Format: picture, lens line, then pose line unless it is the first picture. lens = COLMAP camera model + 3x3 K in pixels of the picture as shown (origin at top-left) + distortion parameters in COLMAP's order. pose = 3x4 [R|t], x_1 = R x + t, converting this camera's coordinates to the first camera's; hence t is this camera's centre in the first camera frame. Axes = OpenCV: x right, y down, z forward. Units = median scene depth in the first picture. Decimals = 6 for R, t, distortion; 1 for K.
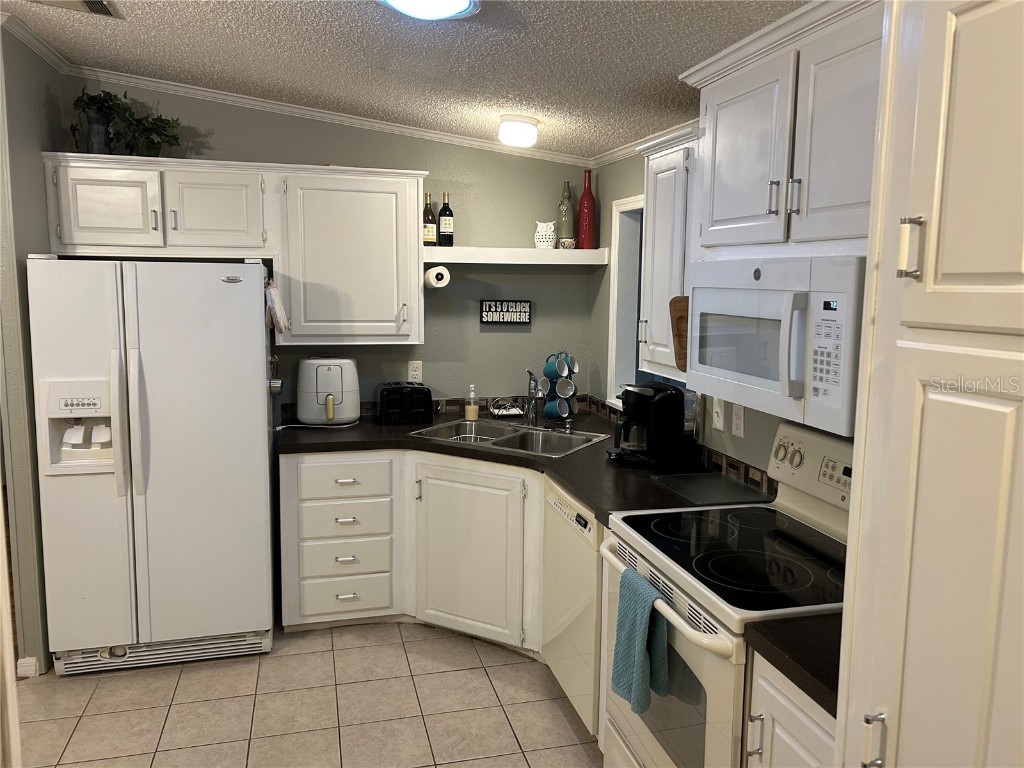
lens RADIAL K [[771.4, 0, 520.5], [0, 771.4, 387.3], [0, 0, 1]] dist [0.069952, -0.089139]
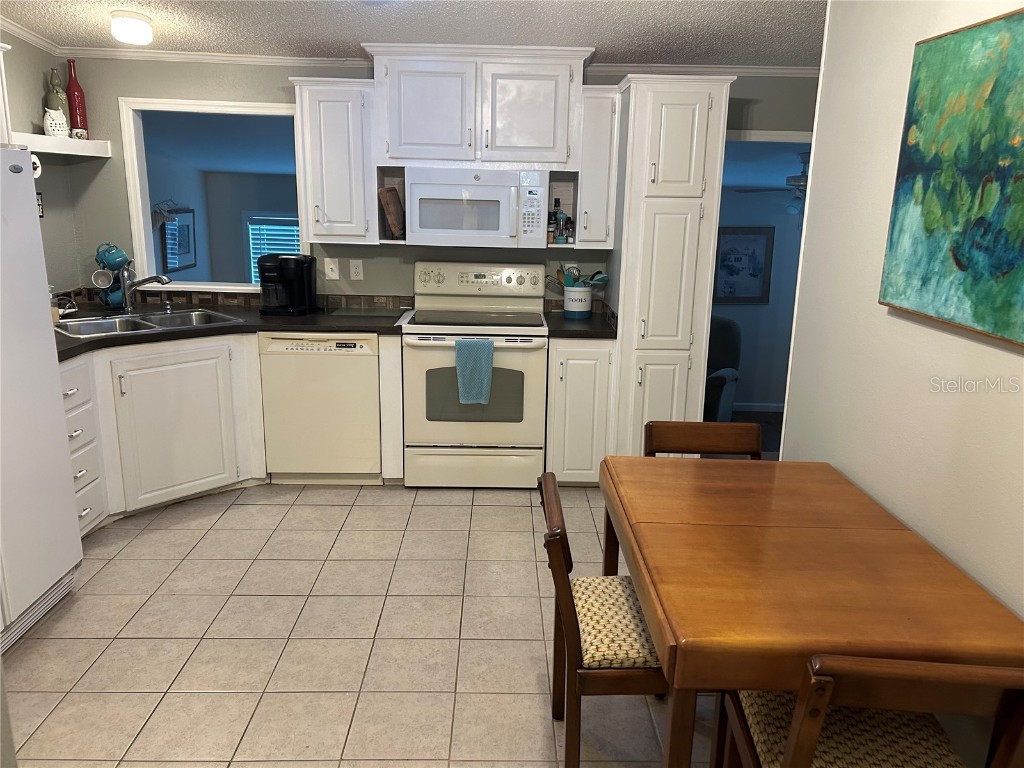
lens RADIAL K [[771.4, 0, 520.5], [0, 771.4, 387.3], [0, 0, 1]] dist [0.069952, -0.089139]
pose [[0.234080, -0.241961, 0.941627, -1.224267], [0.115224, 0.968614, 0.220252, -0.035274], [-0.965365, 0.056941, 0.254613, 0.298425]]
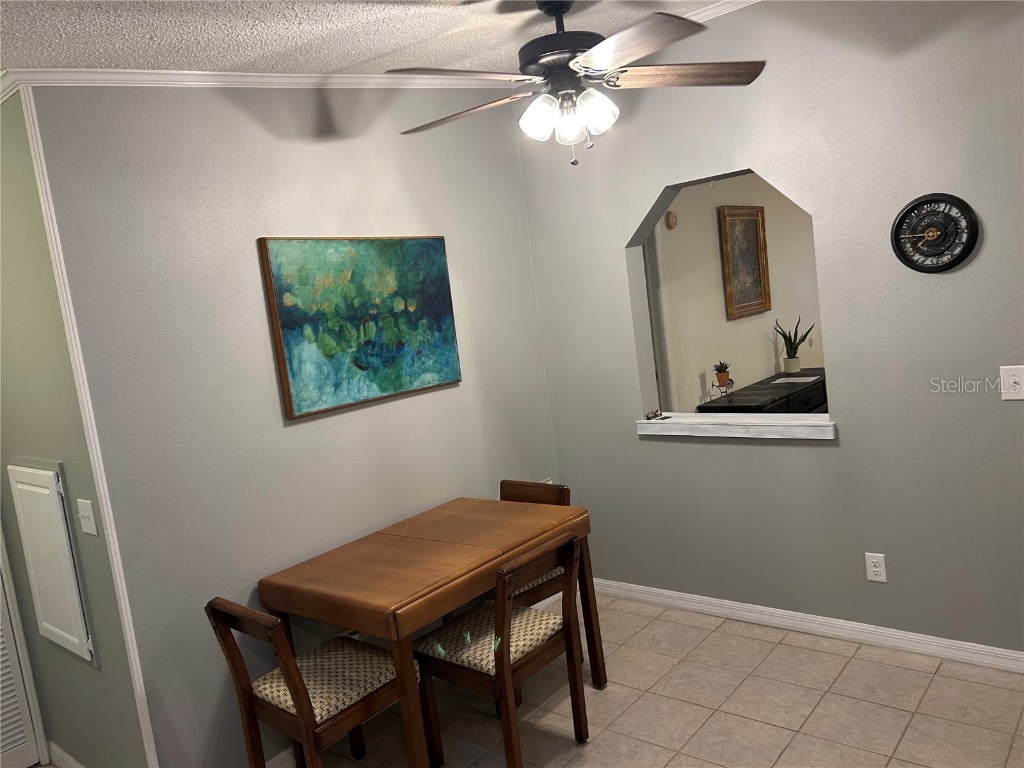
lens RADIAL K [[771.4, 0, 520.5], [0, 771.4, 387.3], [0, 0, 1]] dist [0.069952, -0.089139]
pose [[-0.808353, 0.155881, -0.567685, -0.028399], [0.038893, 0.976341, 0.212712, -0.156505], [0.587412, 0.149867, -0.795290, 1.166782]]
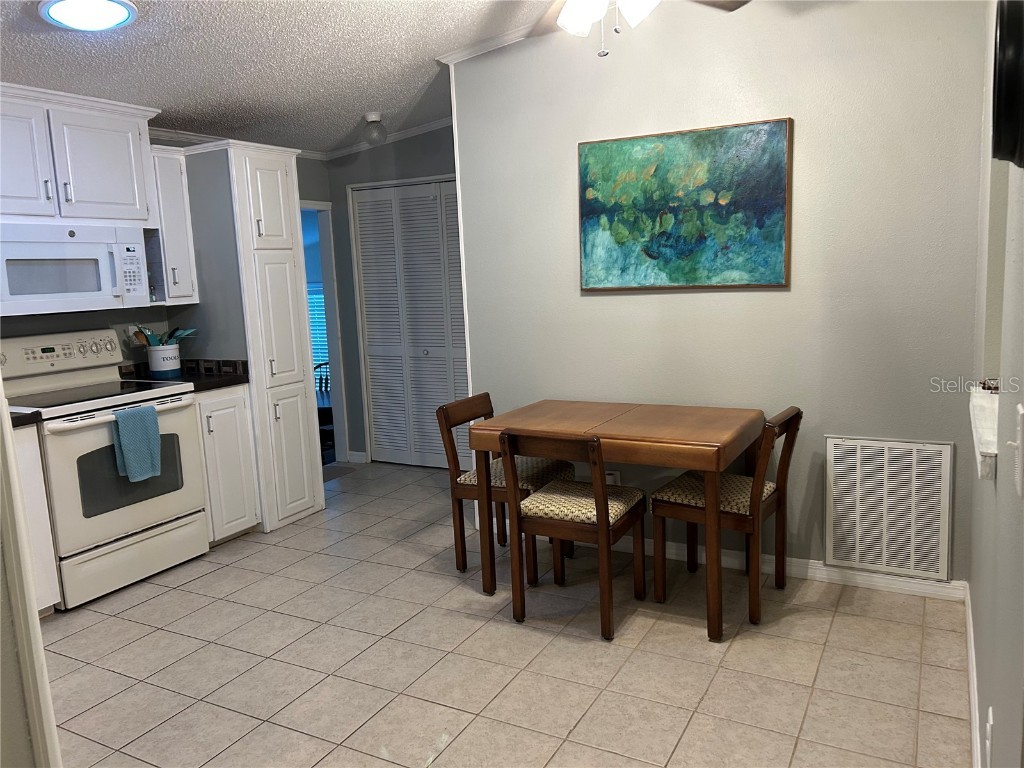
lens RADIAL K [[771.4, 0, 520.5], [0, 771.4, 387.3], [0, 0, 1]] dist [0.069952, -0.089139]
pose [[-0.730514, -0.082713, 0.677870, -1.222363], [0.129927, 0.957672, 0.256871, -0.098240], [-0.670424, 0.275721, -0.688847, 1.188803]]
